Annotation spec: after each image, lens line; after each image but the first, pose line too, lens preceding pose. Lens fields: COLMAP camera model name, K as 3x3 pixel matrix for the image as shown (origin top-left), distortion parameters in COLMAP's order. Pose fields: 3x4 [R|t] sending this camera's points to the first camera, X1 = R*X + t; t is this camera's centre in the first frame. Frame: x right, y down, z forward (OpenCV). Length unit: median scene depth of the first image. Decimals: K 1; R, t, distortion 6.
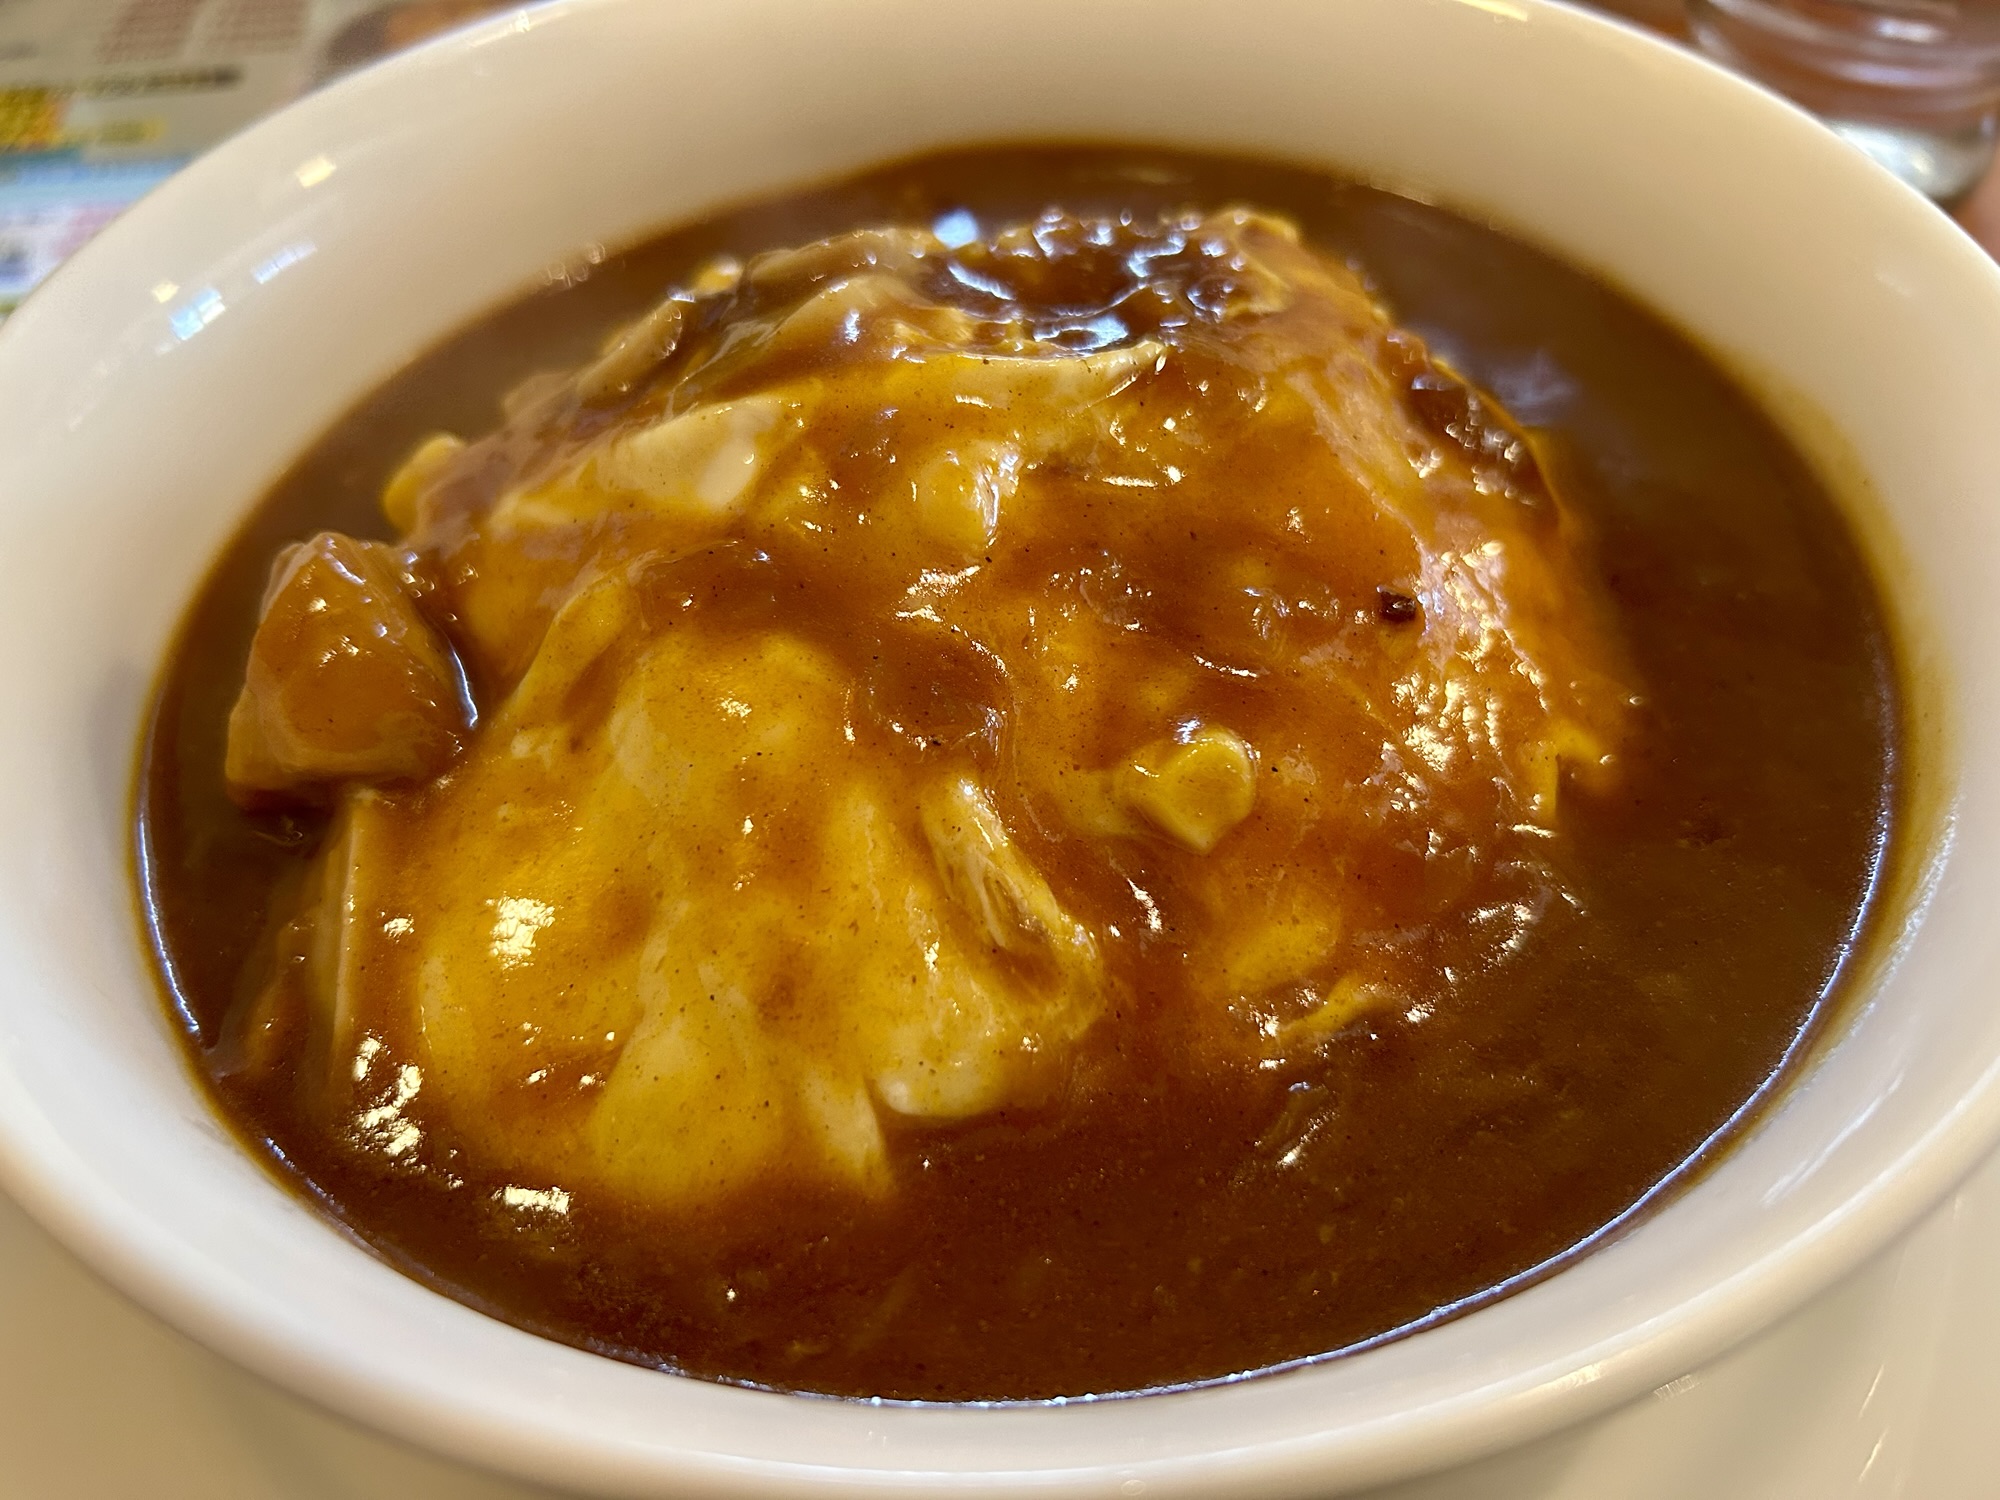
lens RADIAL K [[1641.5, 0, 971.6], [0, 1641.5, 748.6], [0, 0, 1]] dist [0.054934, -0.086025]
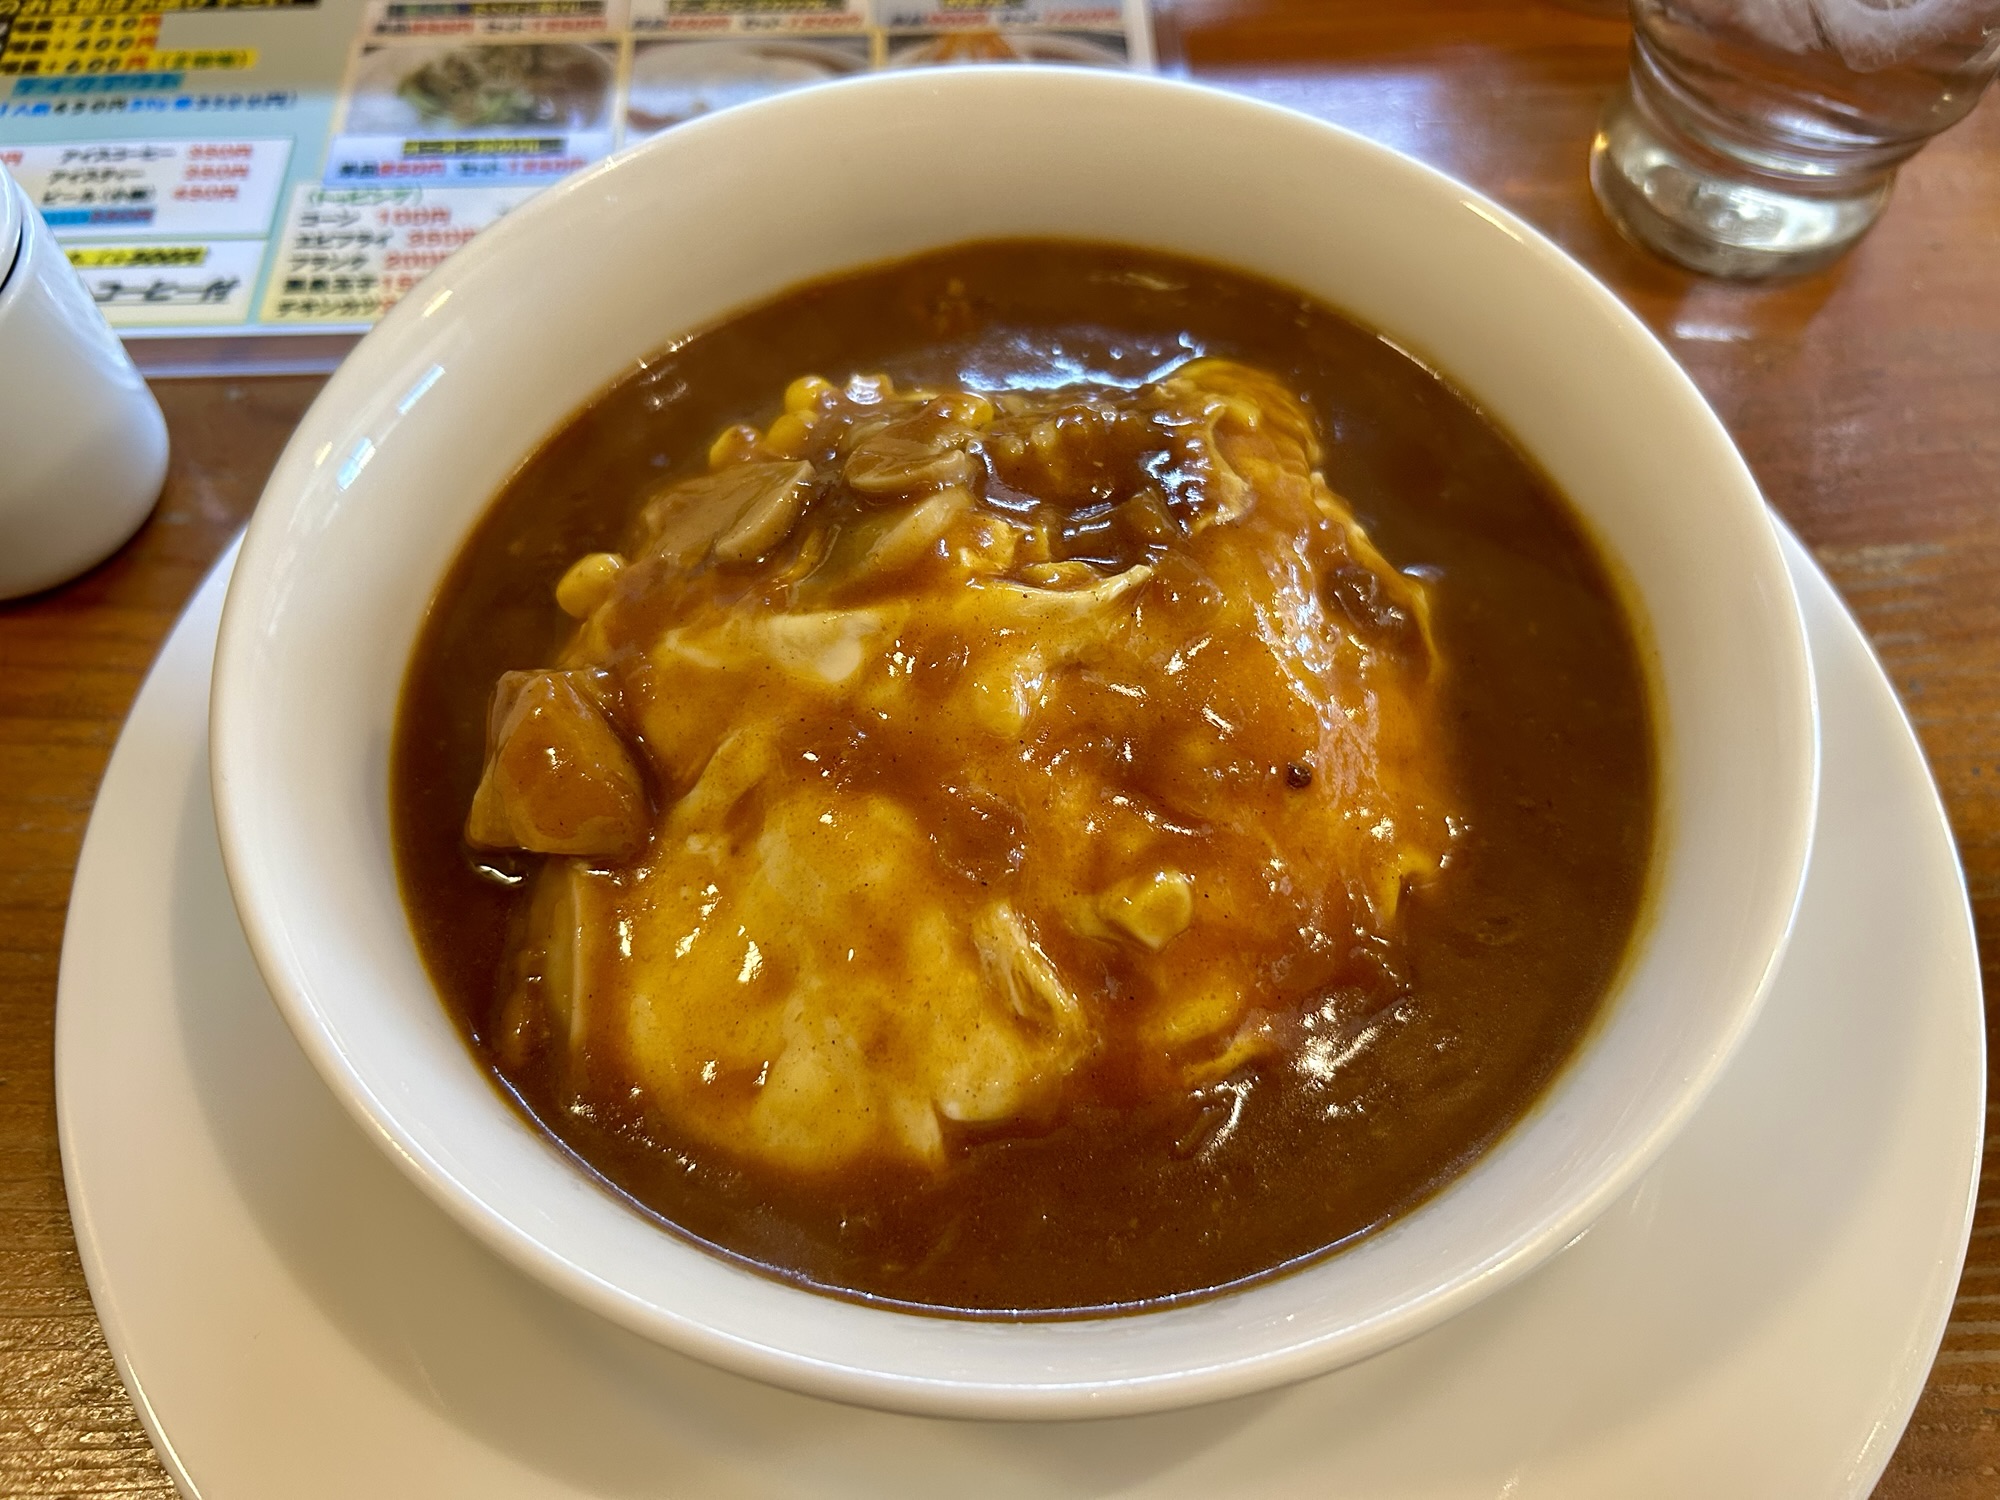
lens RADIAL K [[1641.5, 0, 971.6], [0, 1641.5, 748.6], [0, 0, 1]] dist [0.054934, -0.086025]
pose [[0.999117, 0.037348, 0.019269, -0.064658], [-0.040023, 0.985450, 0.165184, -0.364040], [-0.012819, -0.165809, 0.986075, -0.460572]]
